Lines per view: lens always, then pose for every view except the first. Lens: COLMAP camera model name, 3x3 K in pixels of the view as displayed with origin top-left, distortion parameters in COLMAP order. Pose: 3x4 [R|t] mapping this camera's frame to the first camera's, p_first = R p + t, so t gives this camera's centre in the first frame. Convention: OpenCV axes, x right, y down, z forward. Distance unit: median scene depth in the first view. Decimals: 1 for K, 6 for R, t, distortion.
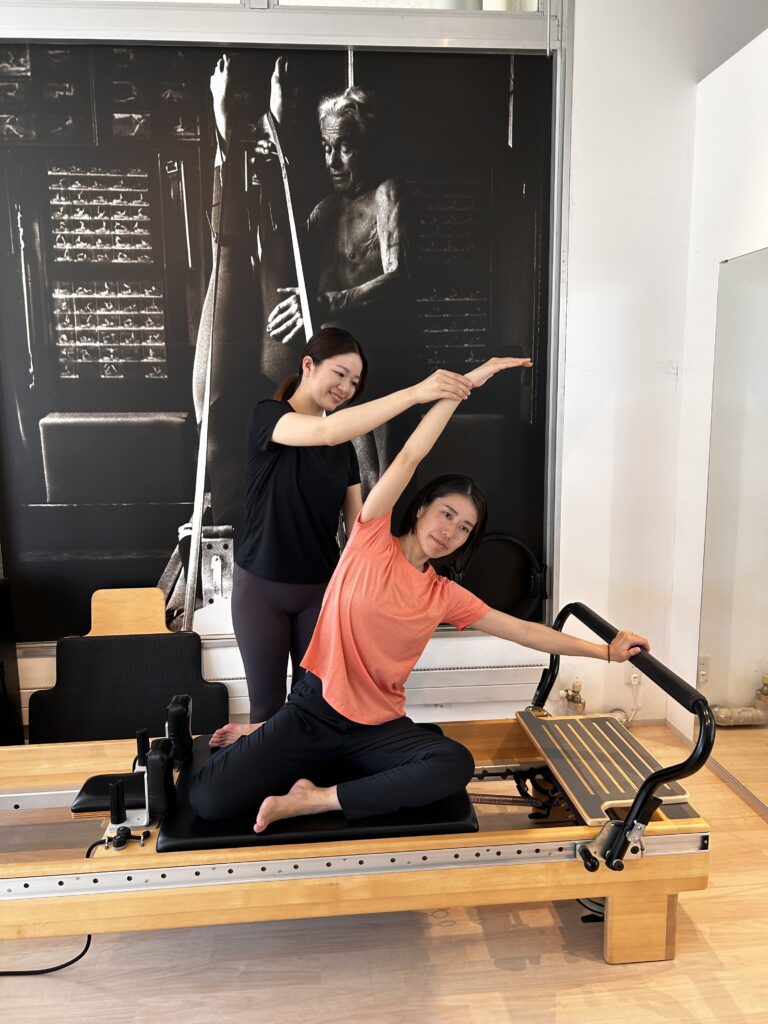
lens RADIAL K [[764.0, 0, 379.1], [0, 764.0, 521.3], [0, 0, 1]] dist [0.036308, -0.037695]
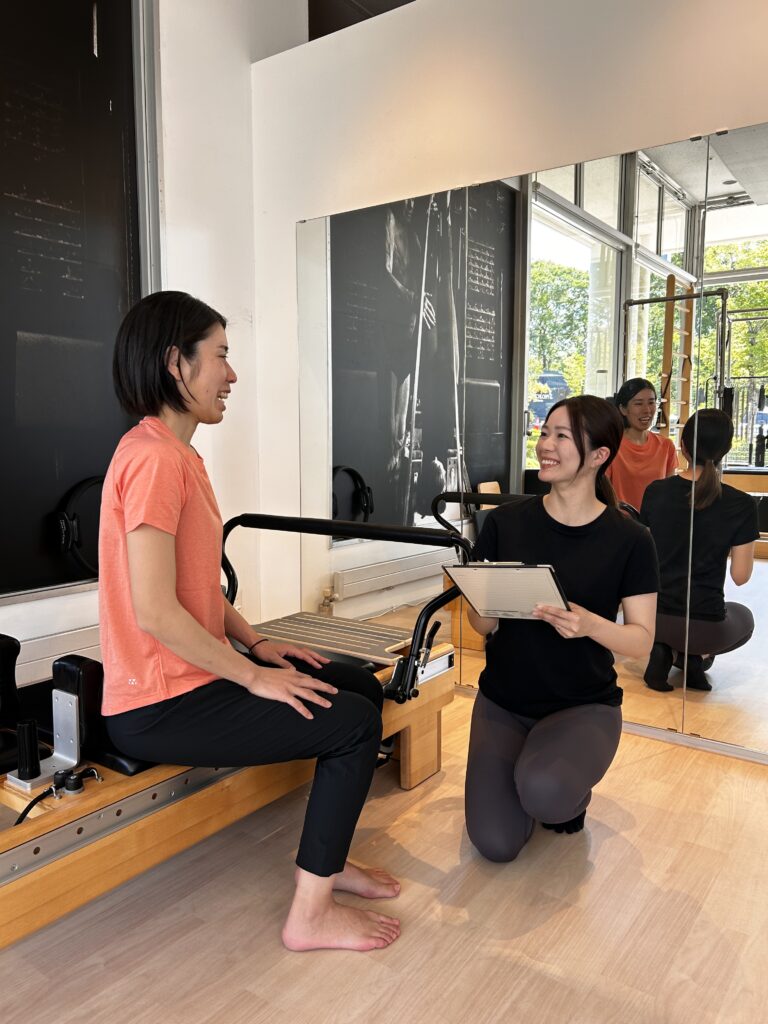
lens RADIAL K [[764.0, 0, 372.9], [0, 764.0, 518.2], [0, 0, 1]] dist [0.036308, -0.037695]
pose [[0.661288, -0.065172, 0.747296, -0.349185], [0.108717, 0.994027, -0.009514, 0.122234], [-0.742212, 0.087535, 0.664424, 0.171265]]
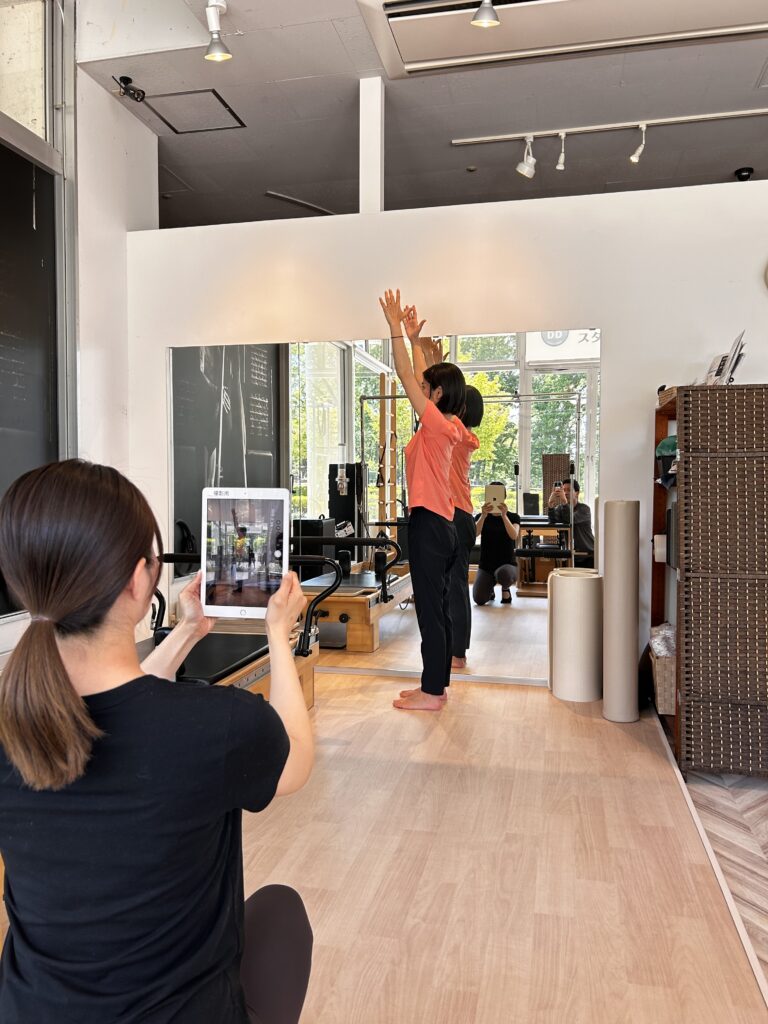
lens RADIAL K [[764.0, 0, 370.1], [0, 764.0, 512.1], [0, 0, 1]] dist [0.036308, -0.037695]
pose [[0.326040, -0.017422, 0.945195, -0.894280], [0.152574, 0.987692, -0.034424, 0.121292], [-0.932963, 0.155436, 0.324685, 0.117287]]
